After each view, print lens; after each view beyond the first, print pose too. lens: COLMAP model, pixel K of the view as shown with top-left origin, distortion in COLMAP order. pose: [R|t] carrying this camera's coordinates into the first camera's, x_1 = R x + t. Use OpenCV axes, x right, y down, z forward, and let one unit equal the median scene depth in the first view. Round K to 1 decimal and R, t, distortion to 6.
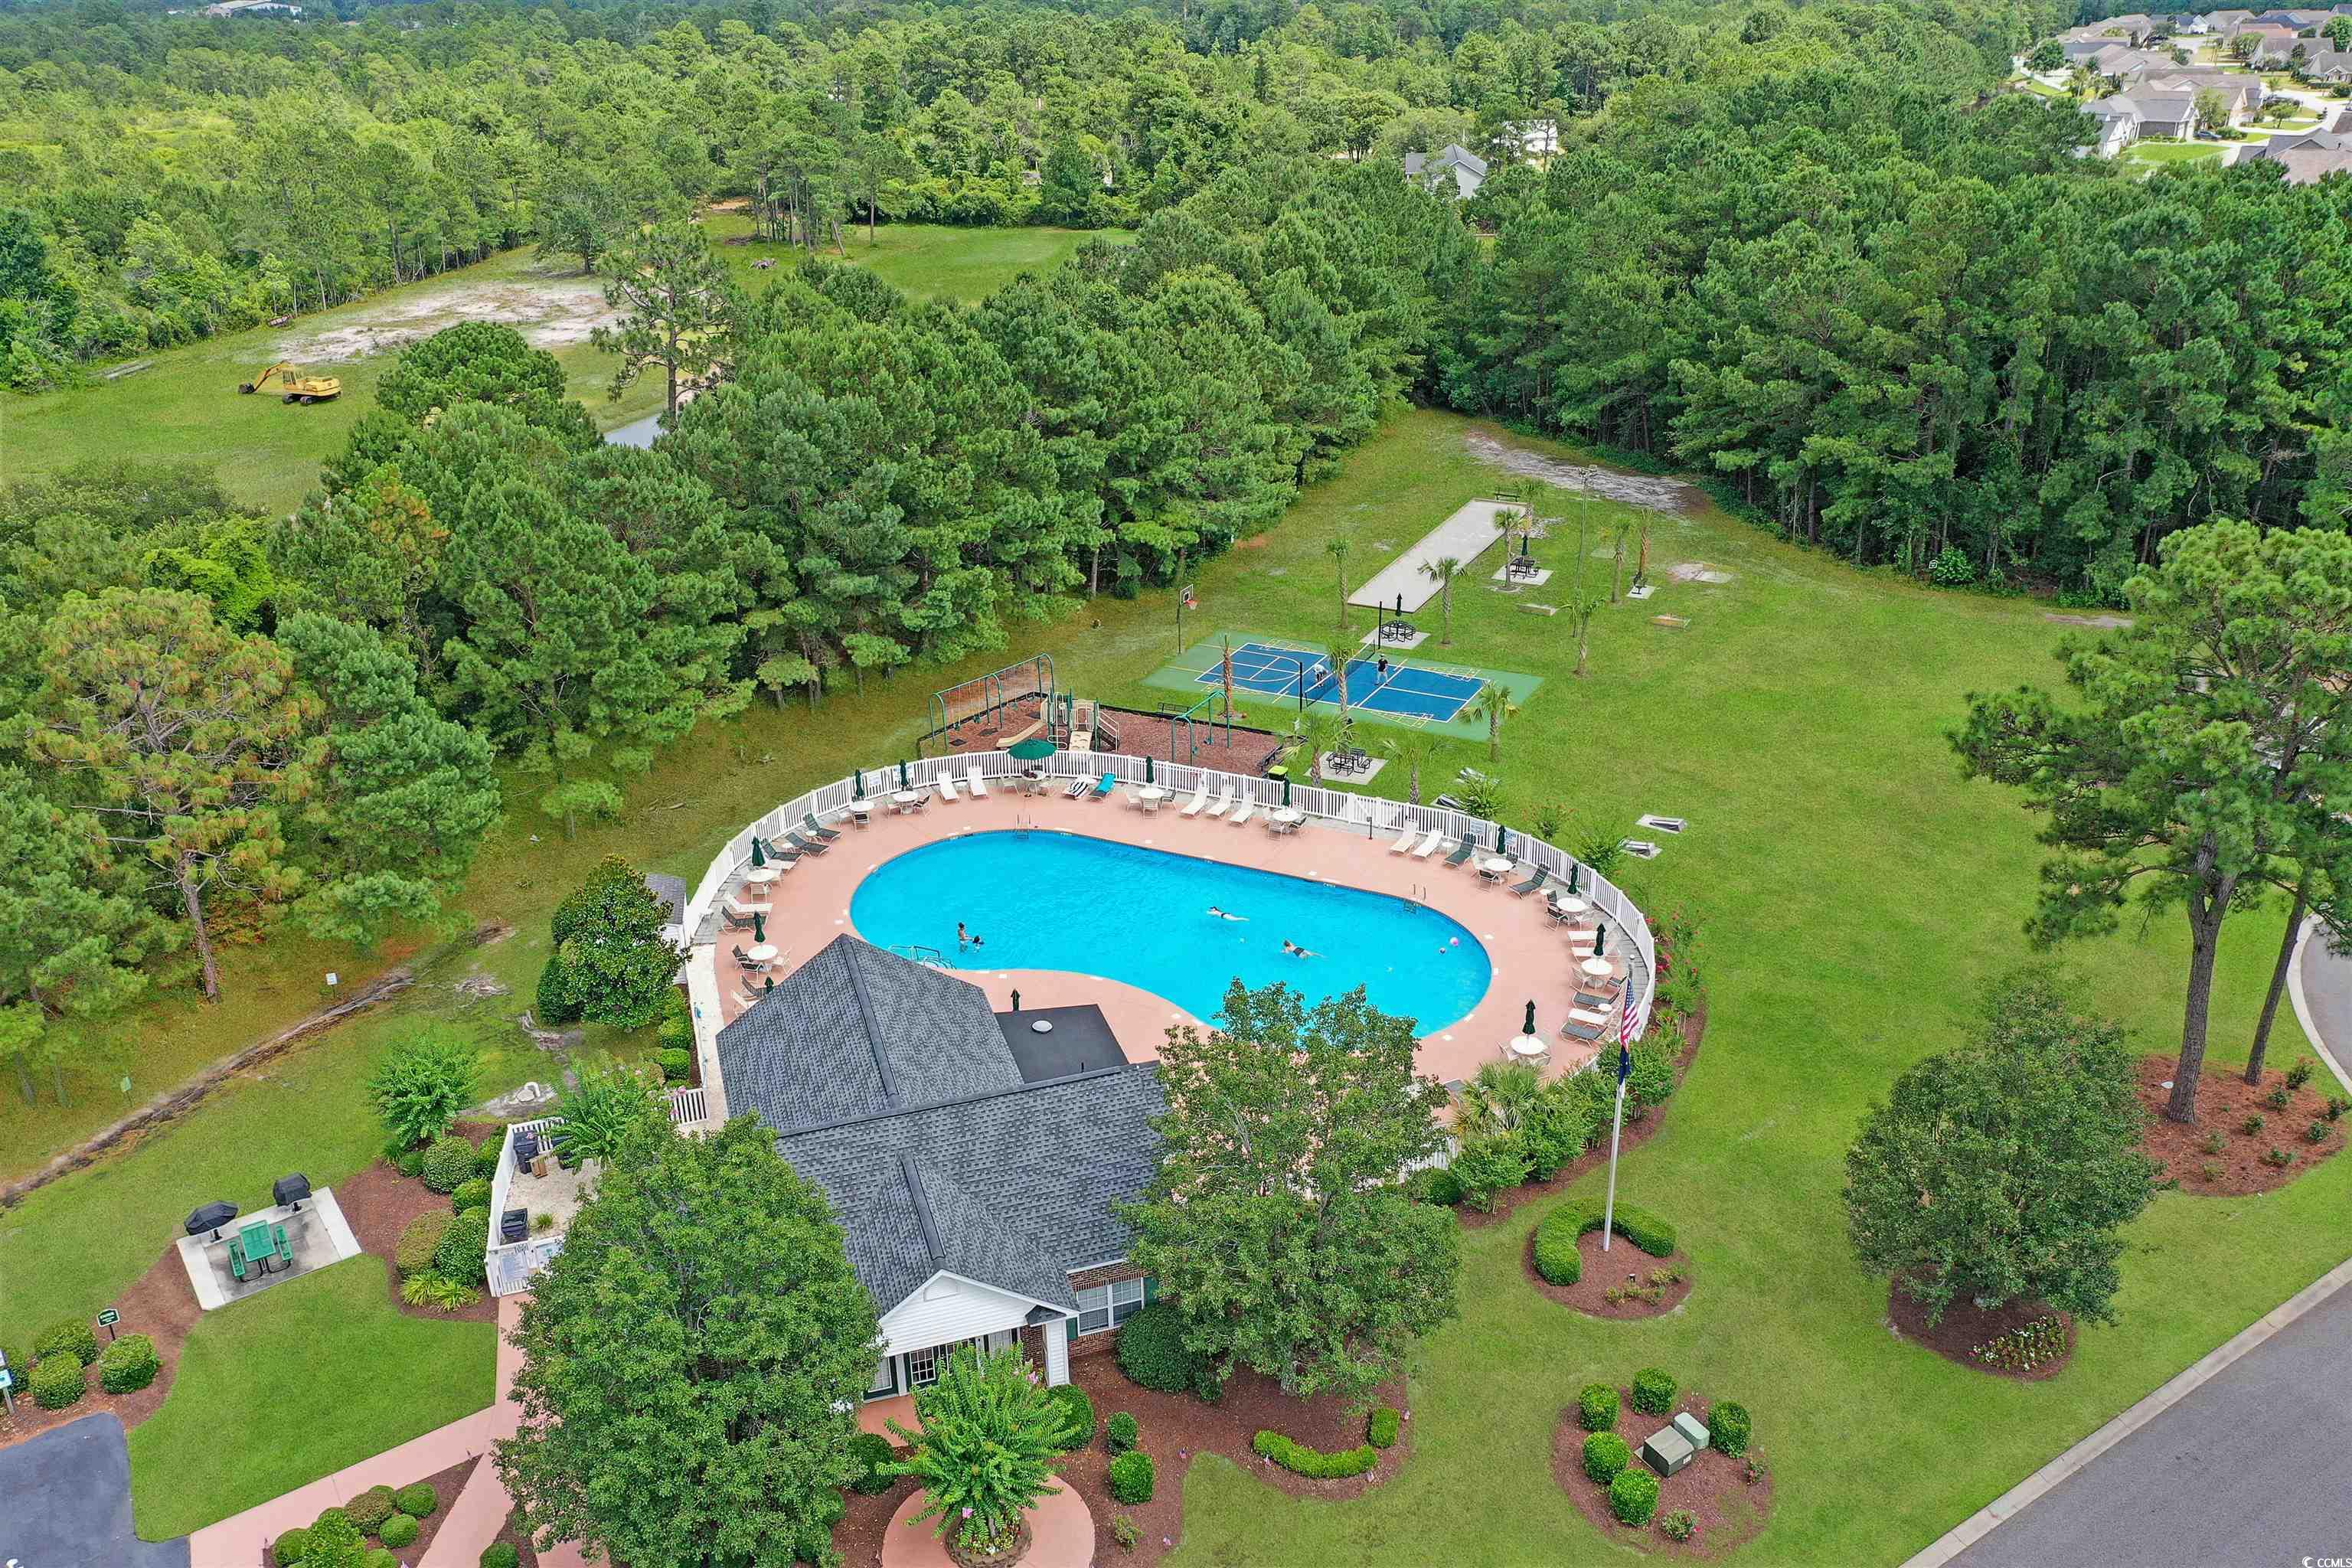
lens RADIAL K [[1836.8, 0, 1194.8], [0, 1836.8, 772.4], [0, 0, 1]] dist [-0.009373, -0.008411]
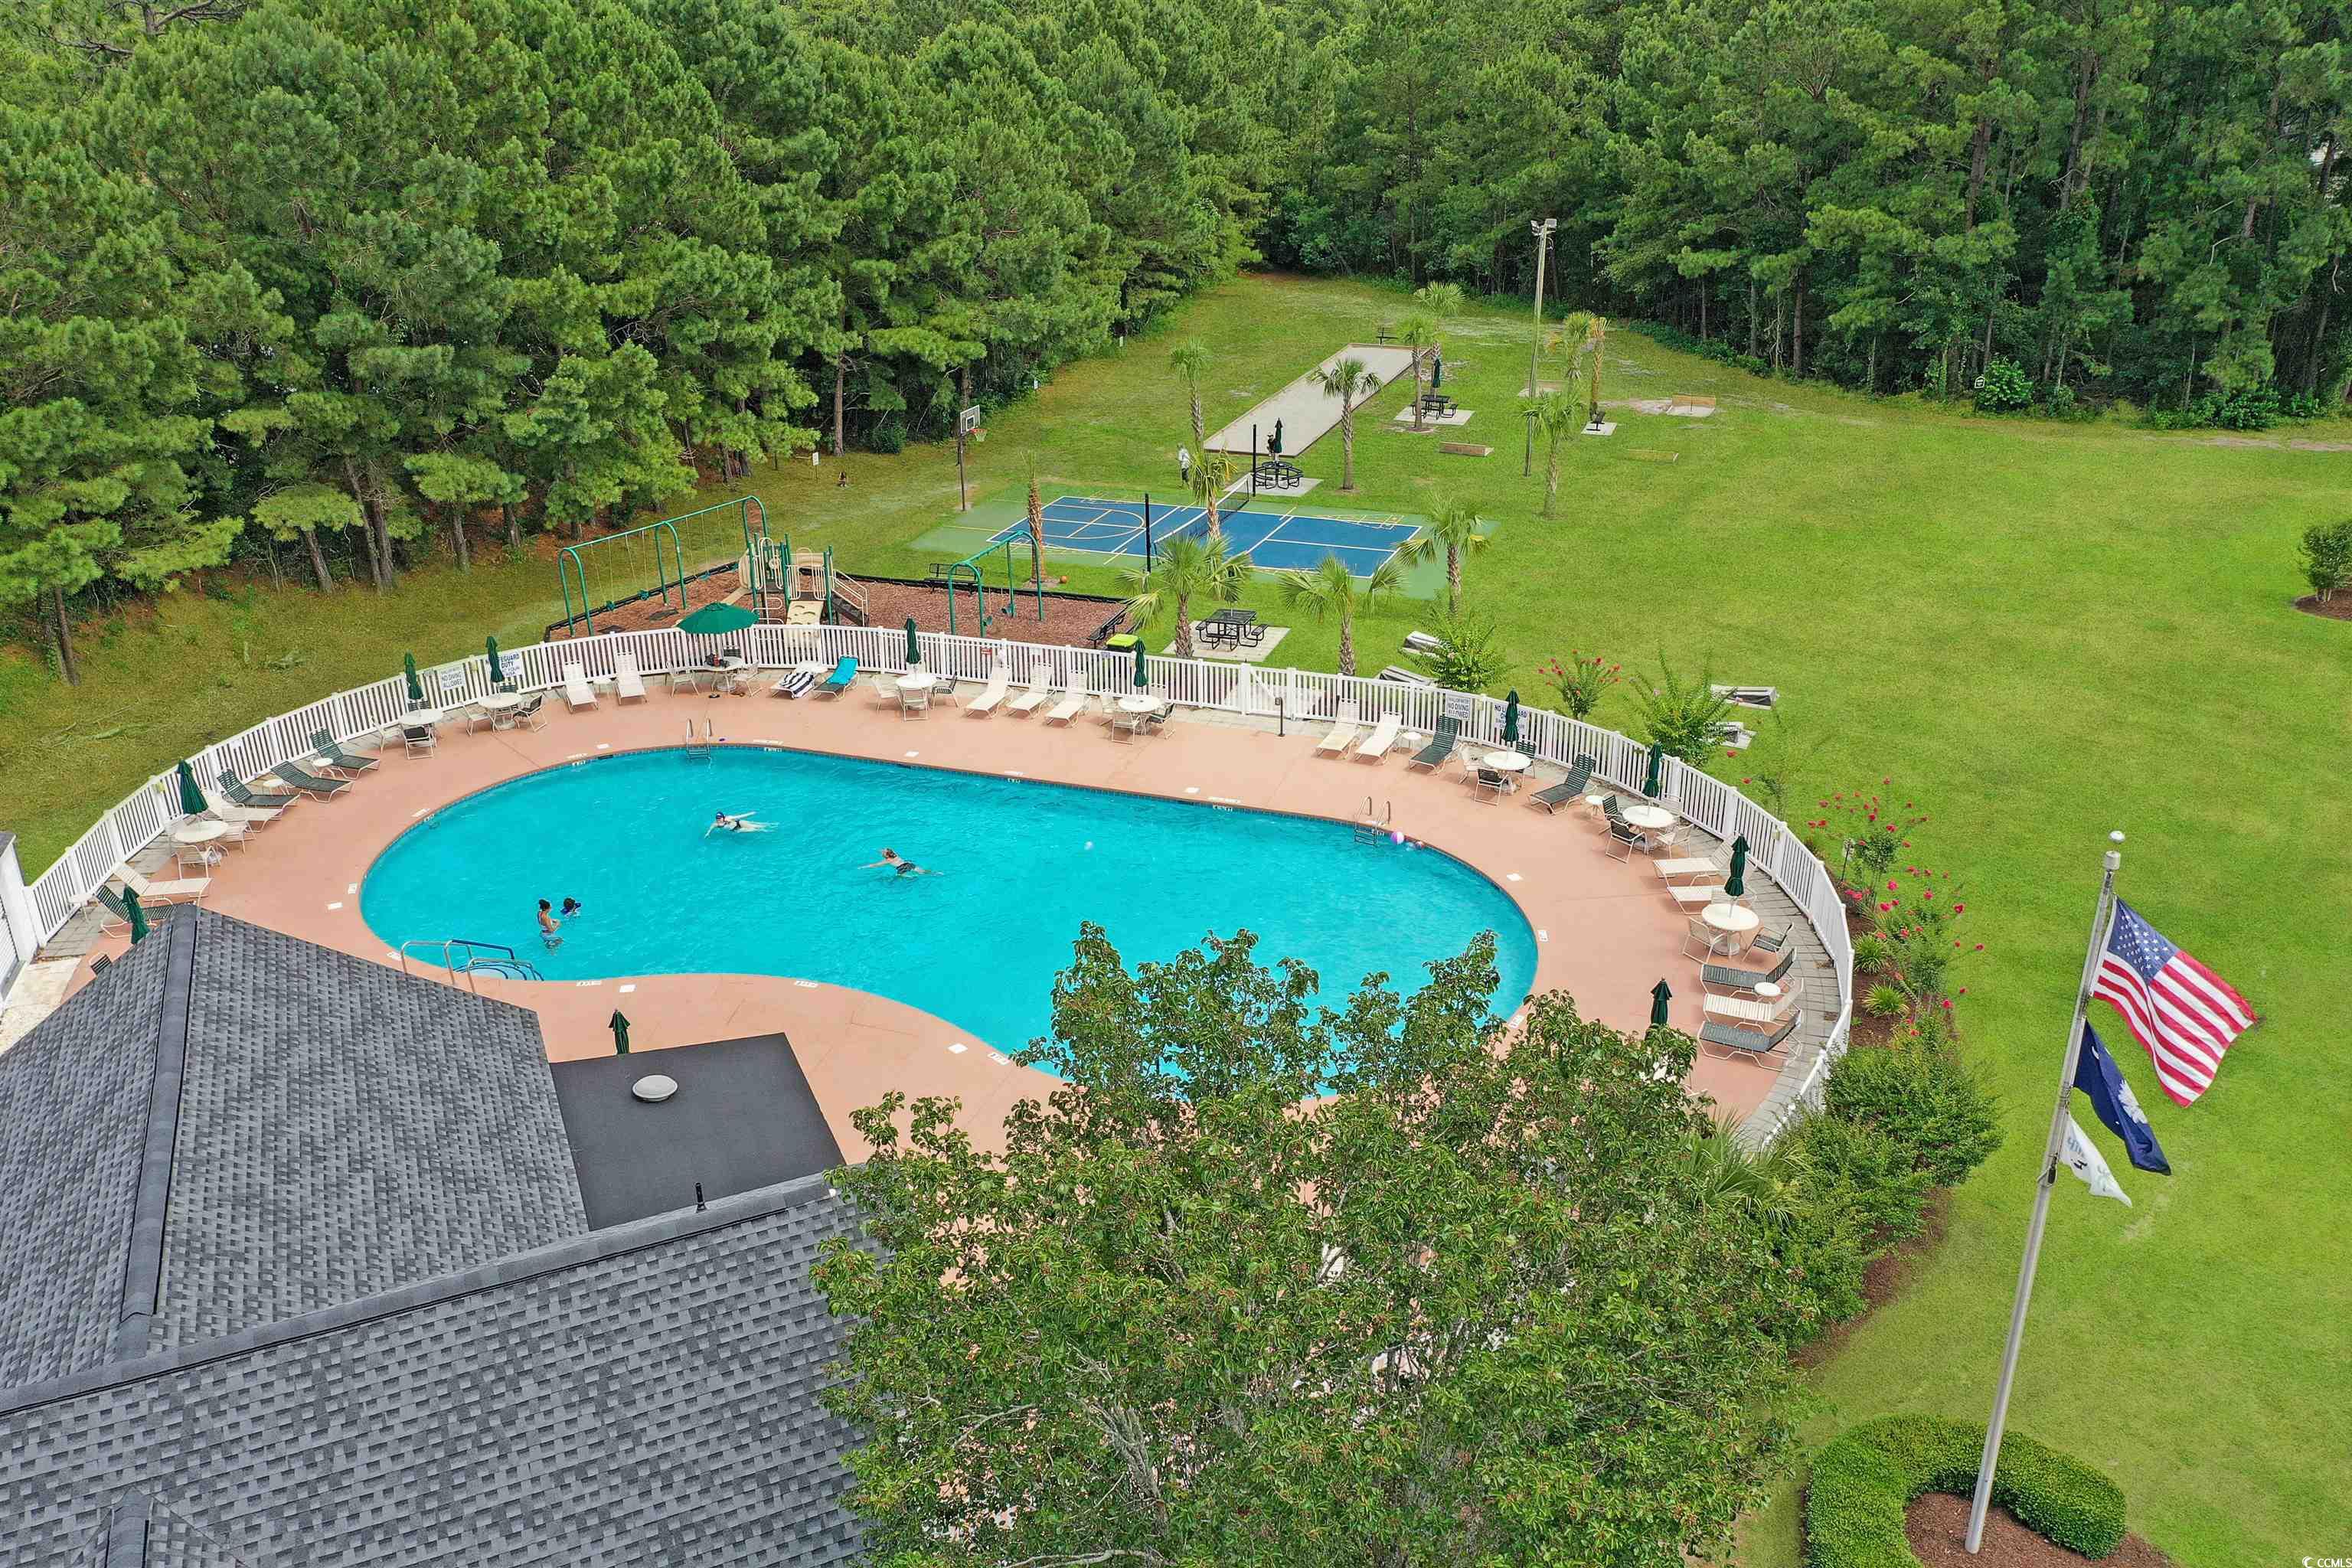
lens RADIAL K [[1836.8, 0, 1184.9], [0, 1836.8, 775.4], [0, 0, 1]] dist [-0.009373, -0.008411]
pose [[0.994676, -0.038930, 0.095415, 0.005237], [0.039653, 0.999197, -0.005697, 0.046292], [-0.095116, 0.009450, 0.995421, 0.360491]]
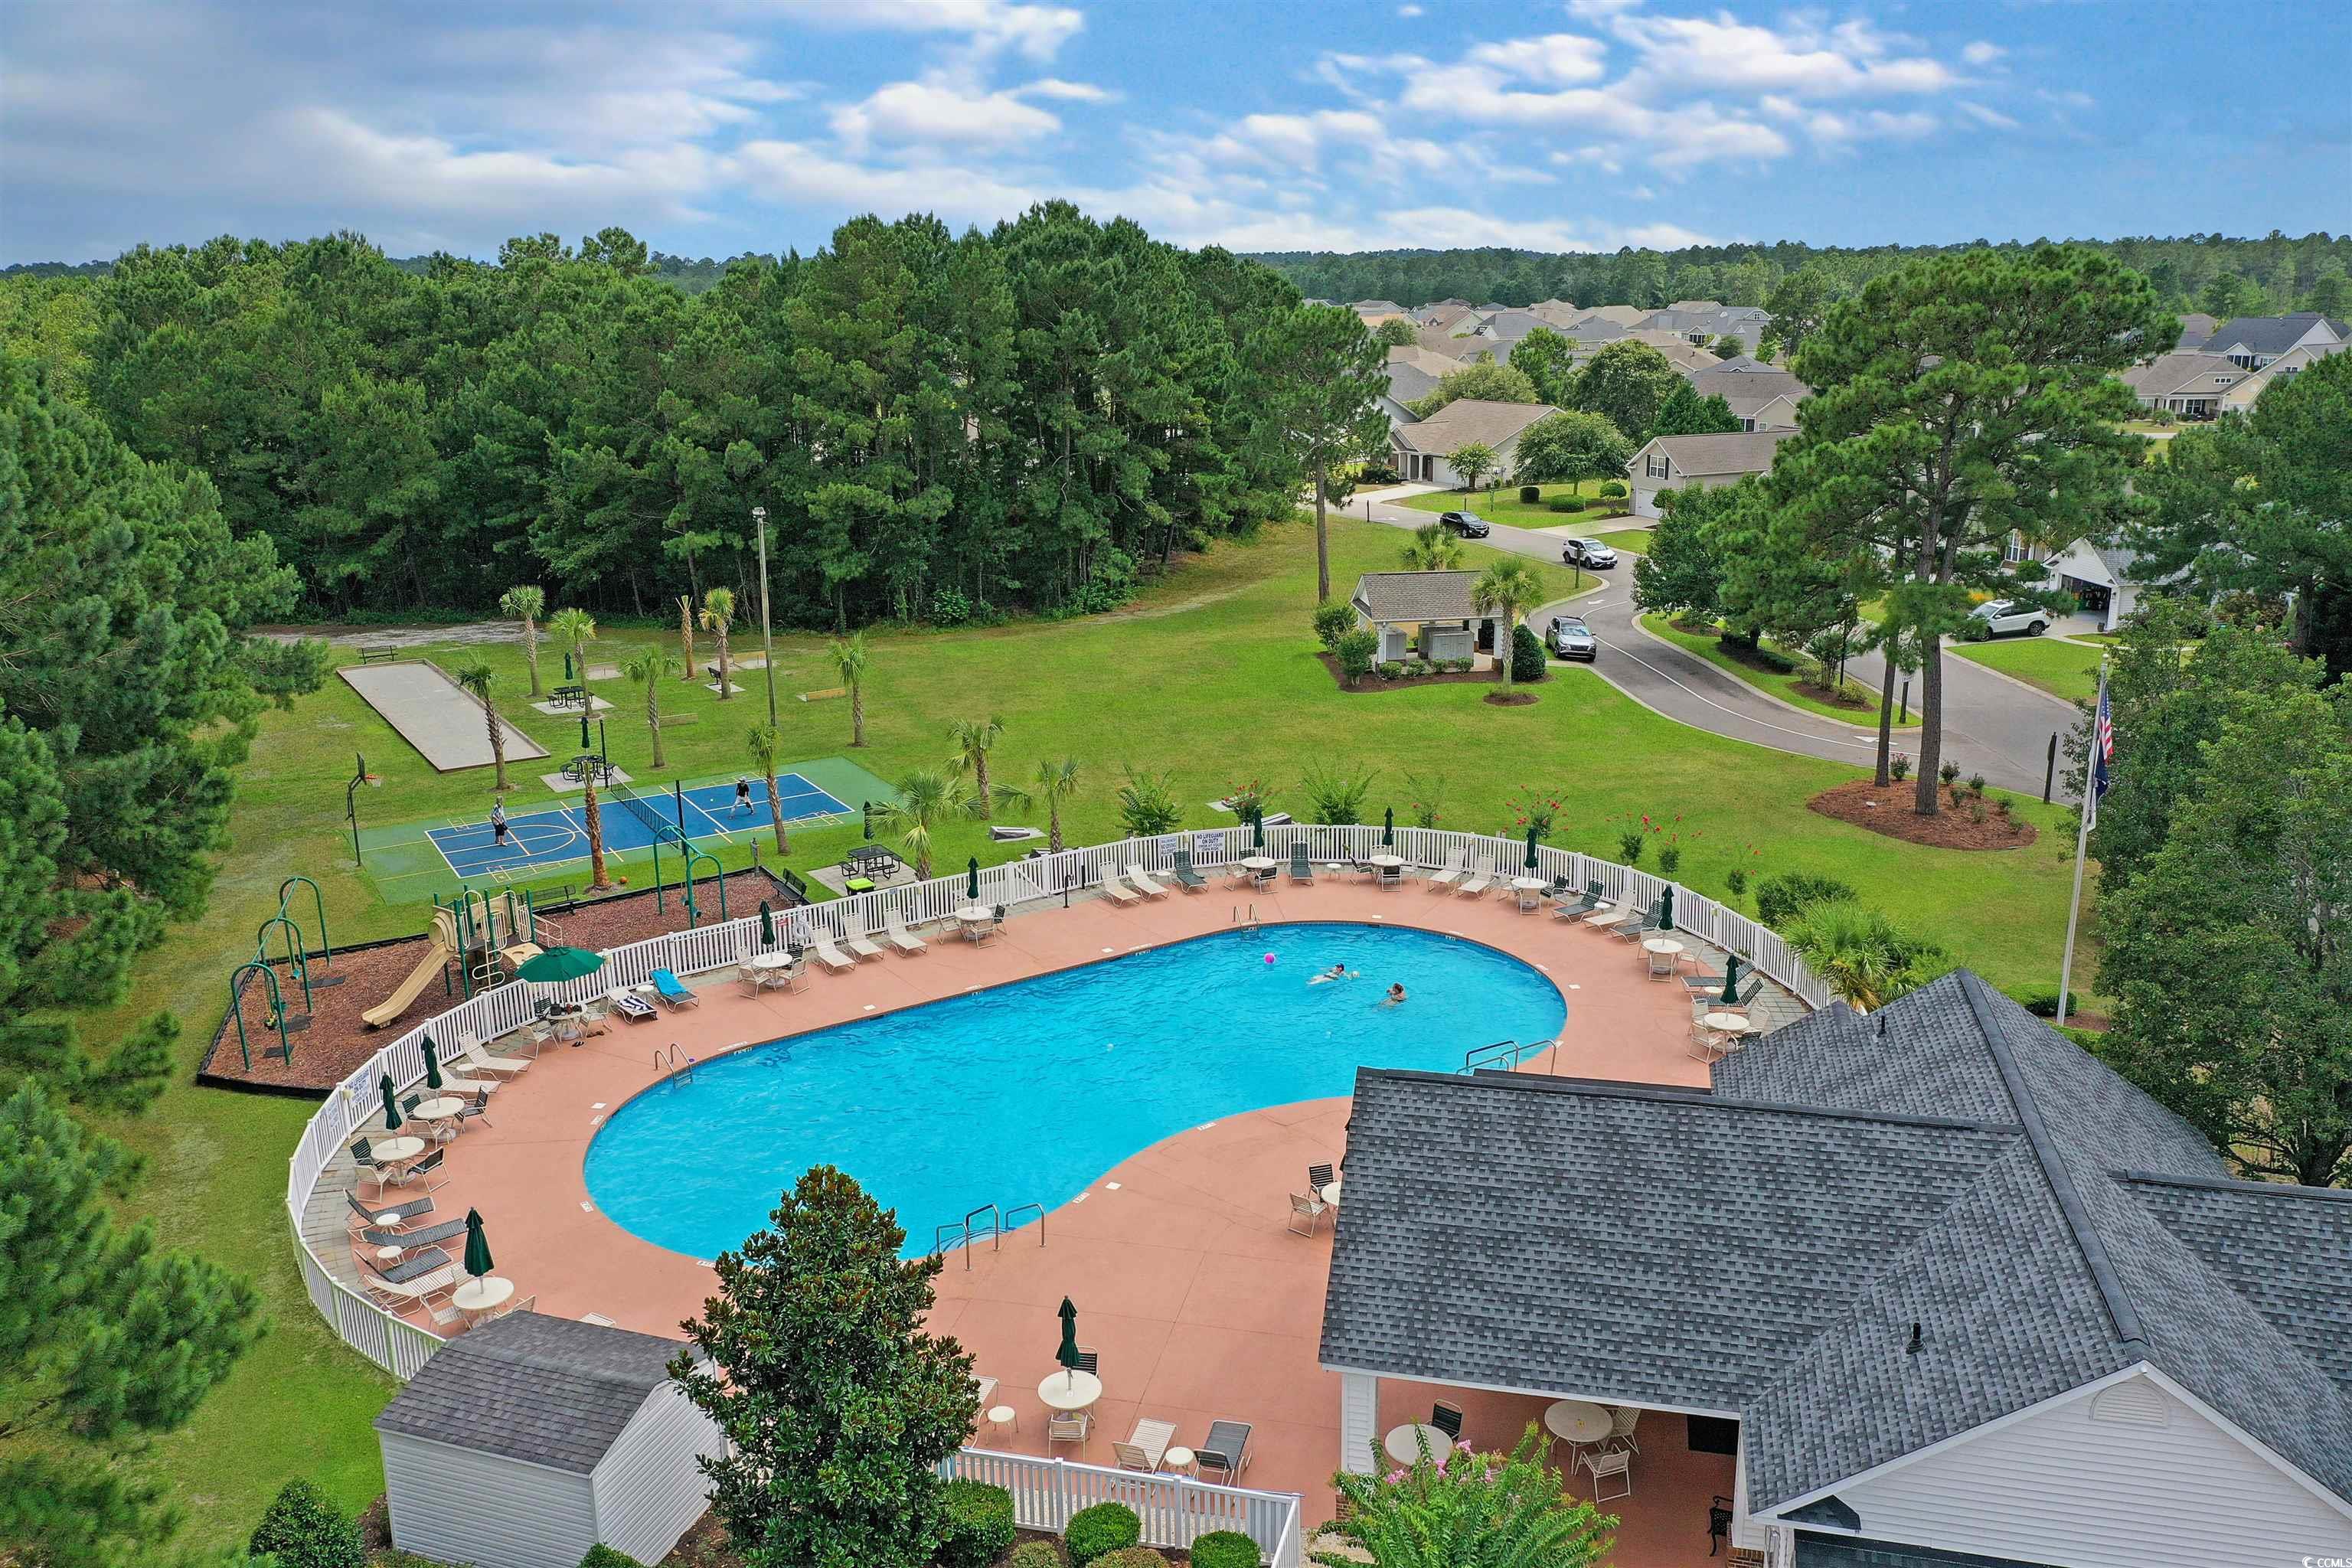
lens RADIAL K [[1836.8, 0, 1188.7], [0, 1836.8, 793.0], [0, 0, 1]] dist [-0.009373, -0.008411]
pose [[0.499862, -0.217907, 0.838245, -0.442717], [0.343630, 0.938295, 0.039003, -0.017550], [-0.795020, 0.268550, 0.543897, 0.492098]]
